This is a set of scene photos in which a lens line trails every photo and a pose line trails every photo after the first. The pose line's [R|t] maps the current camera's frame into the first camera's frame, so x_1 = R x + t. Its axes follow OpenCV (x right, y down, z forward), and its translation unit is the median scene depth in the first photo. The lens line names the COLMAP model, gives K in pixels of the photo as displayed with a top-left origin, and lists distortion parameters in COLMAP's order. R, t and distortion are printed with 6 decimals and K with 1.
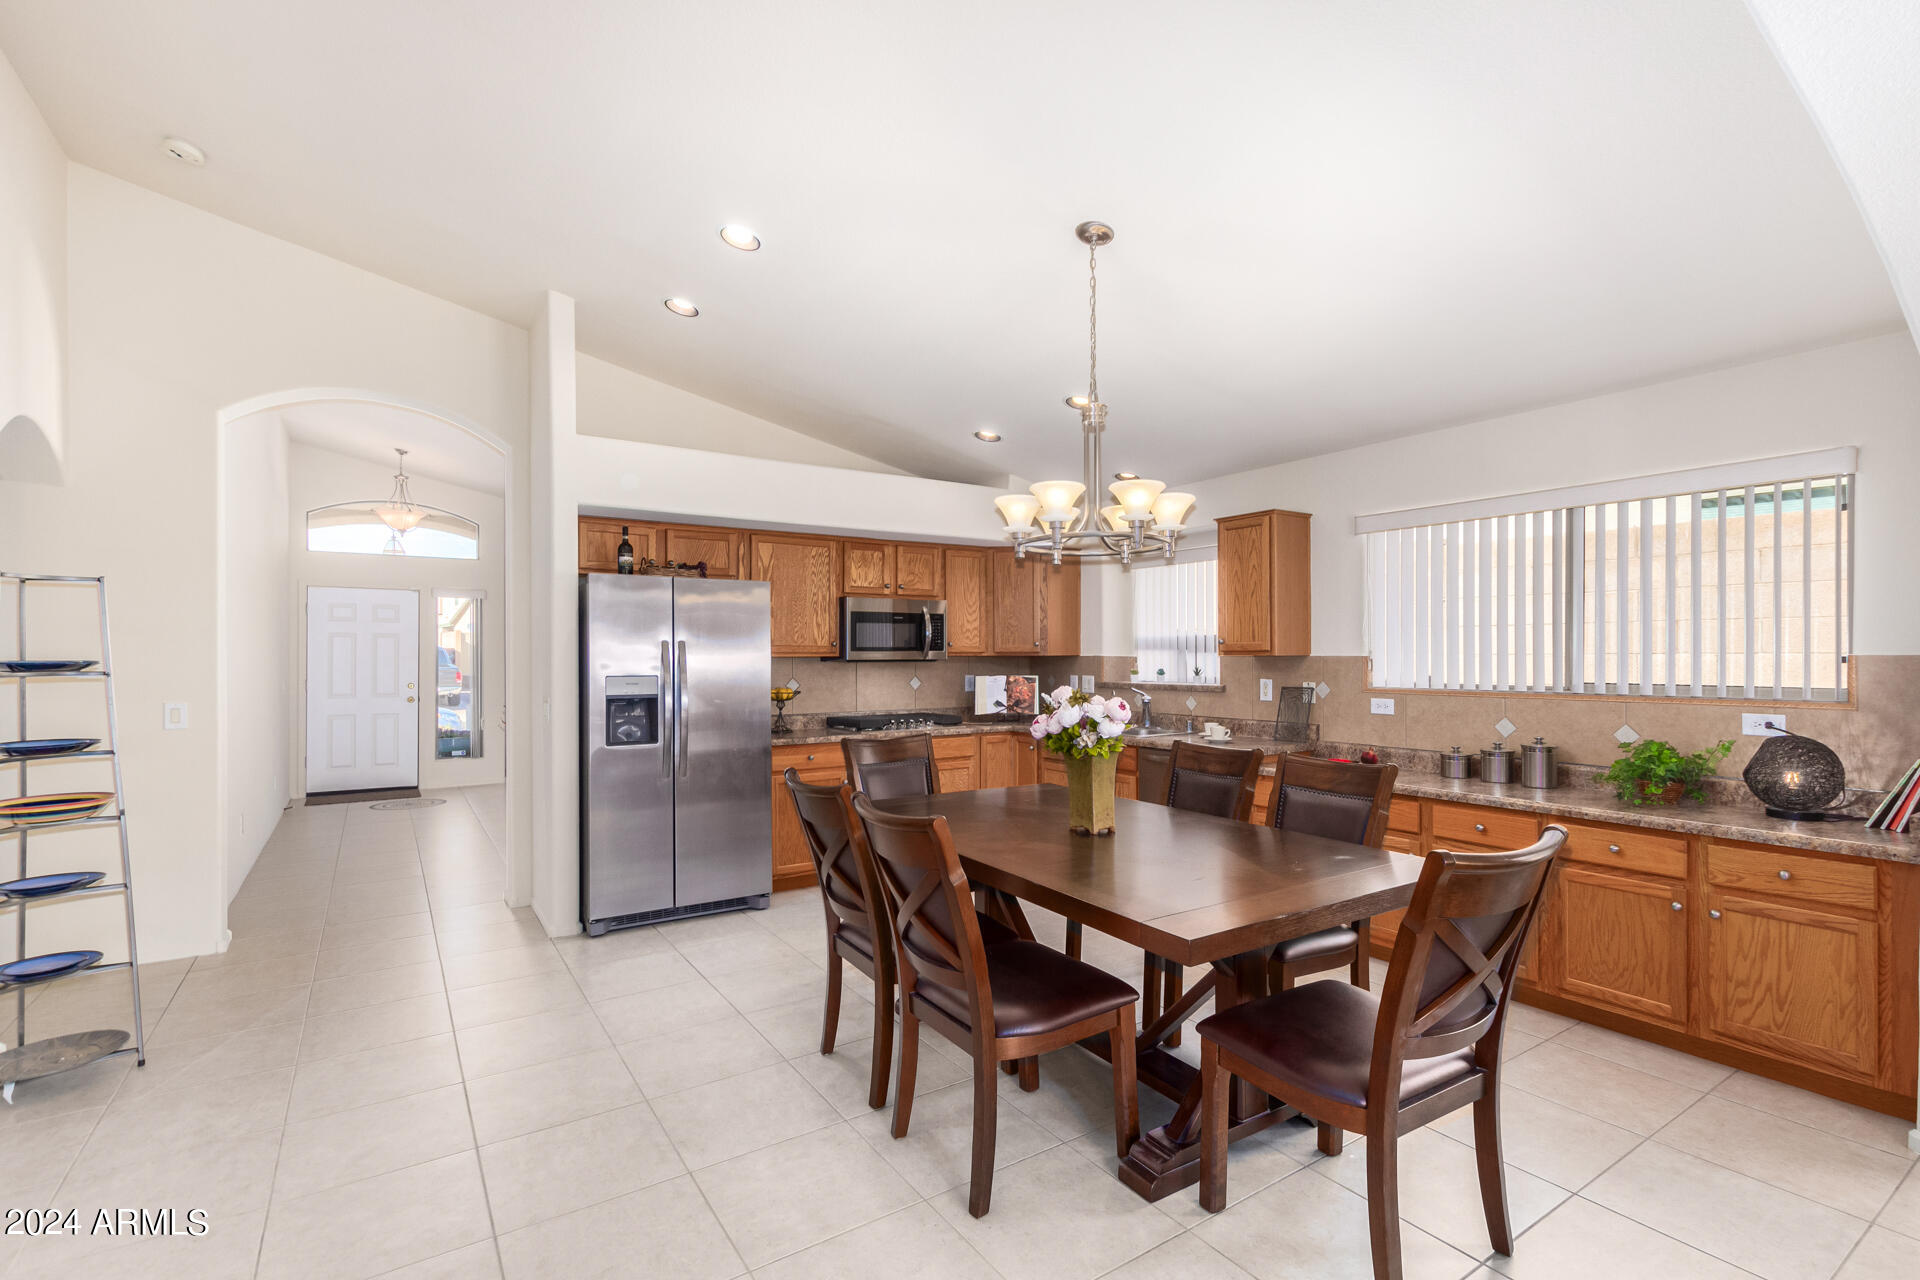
lens RADIAL K [[886.8, 0, 989.0], [0, 886.8, 646.0], [0, 0, 1]] dist [0.013775, -0.001409]
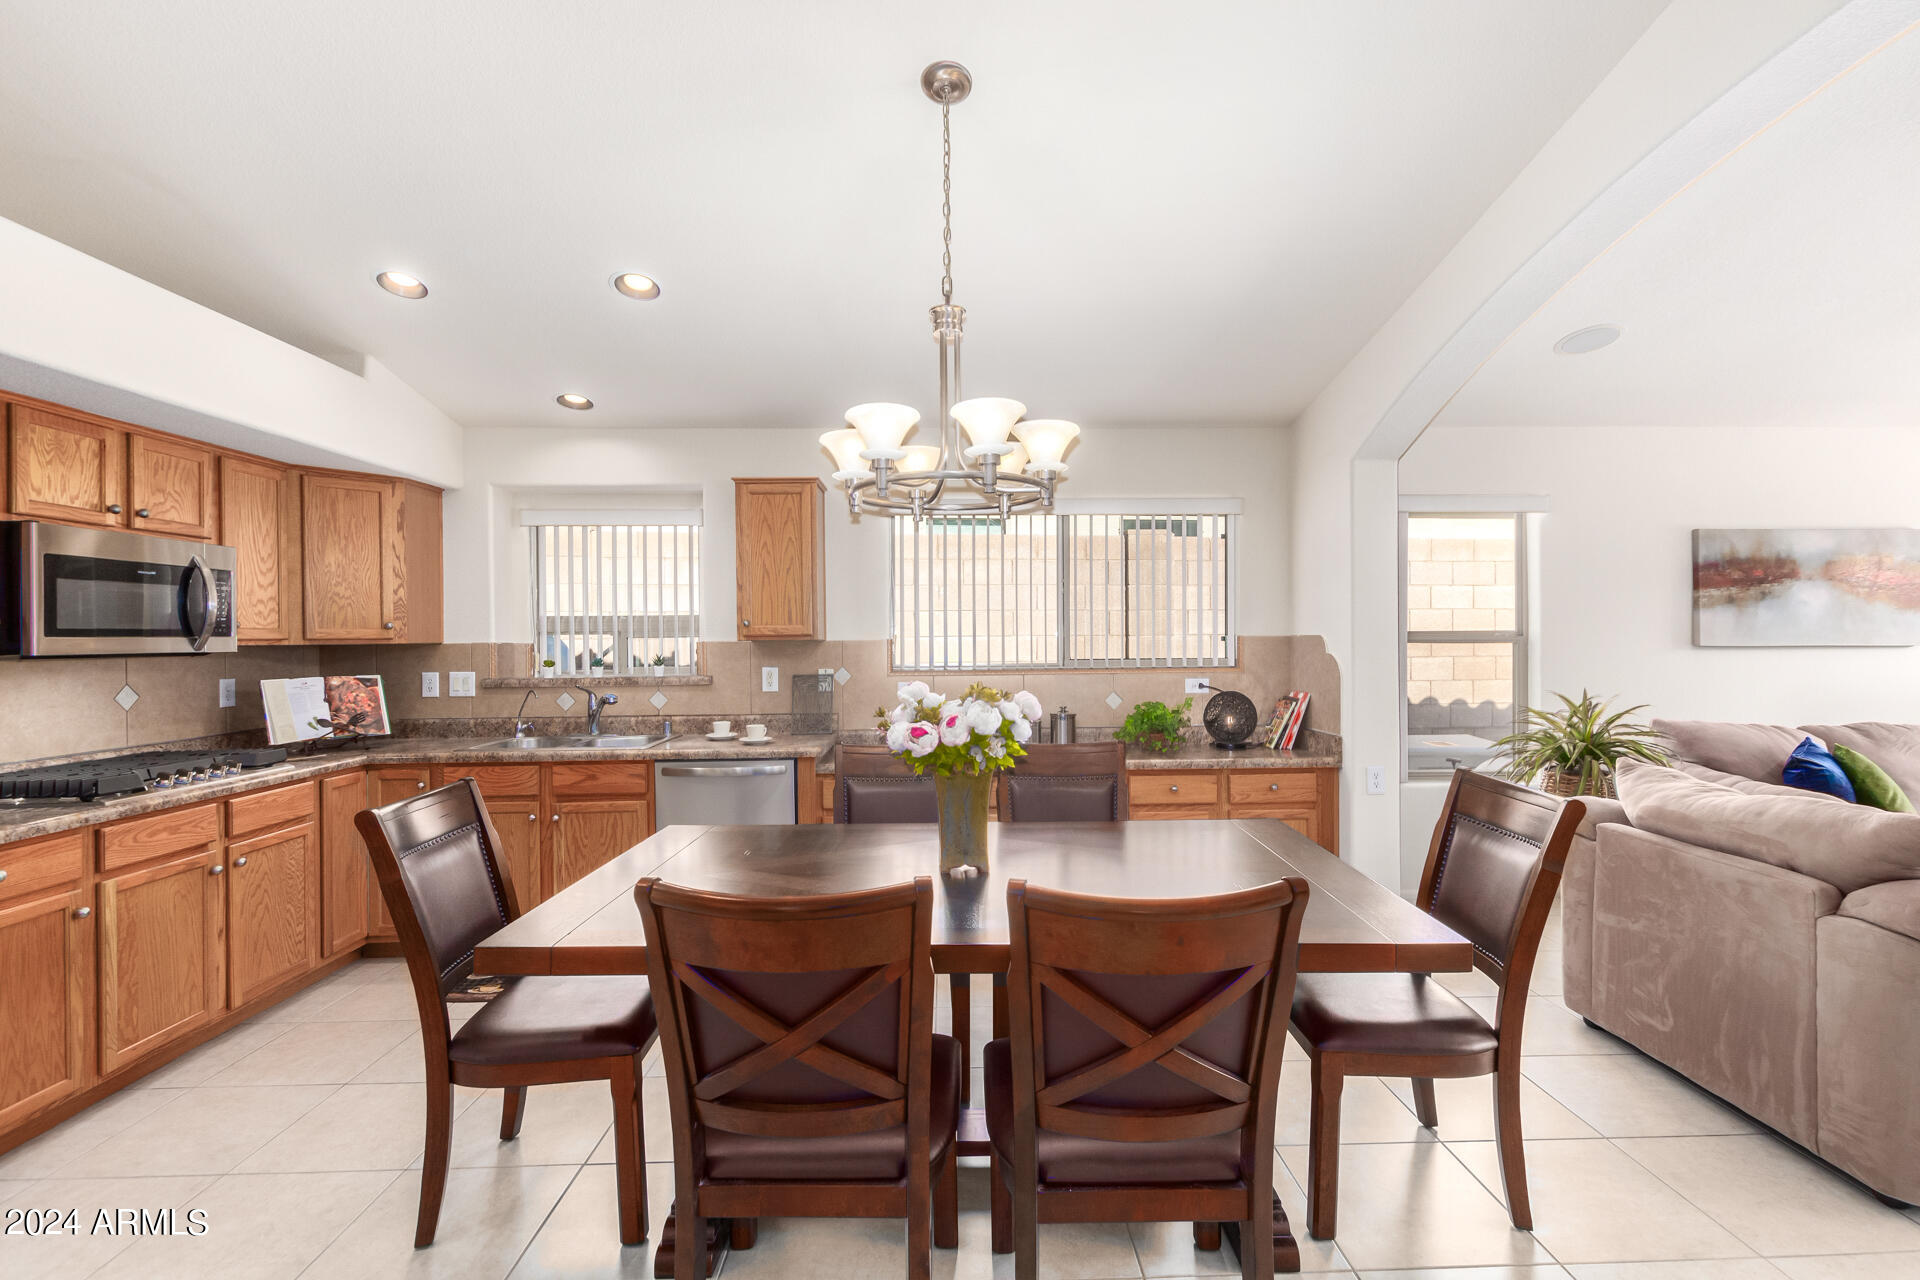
lens RADIAL K [[886.8, 0, 966.4], [0, 886.8, 644.6], [0, 0, 1]] dist [0.013775, -0.001409]
pose [[0.548757, -0.009542, 0.835927, -0.287266], [0.000680, 0.999940, 0.010968, 0.004867], [-0.835981, -0.005451, 0.548731, 0.317891]]
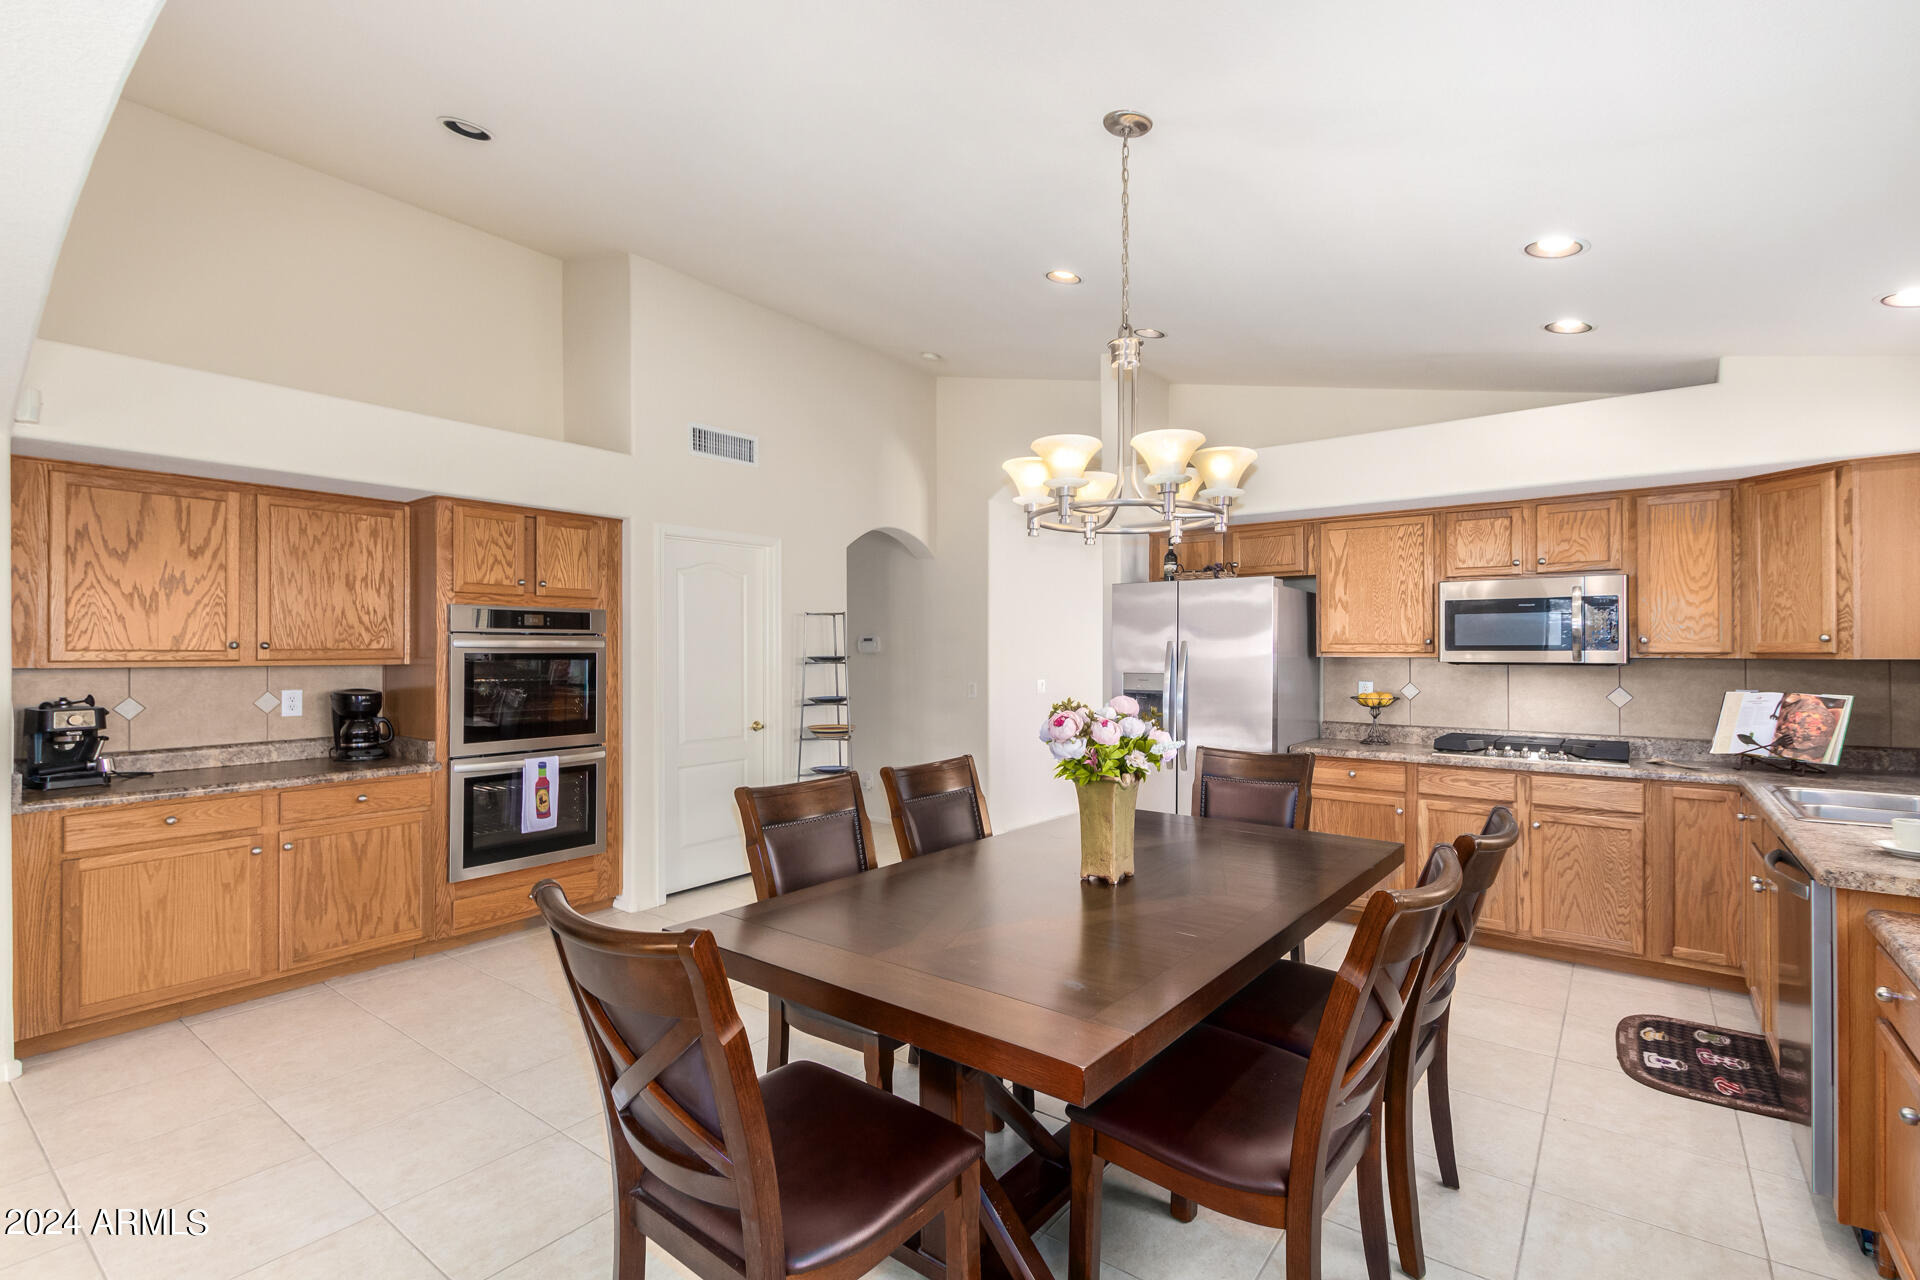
lens RADIAL K [[886.8, 0, 960.0], [0, 886.8, 647.2], [0, 0, 1]] dist [0.013775, -0.001409]
pose [[0.310216, -0.003800, -0.950658, 0.464788], [0.003280, 0.999990, -0.002926, 0.003648], [0.950660, -0.002211, 0.310226, 0.339336]]
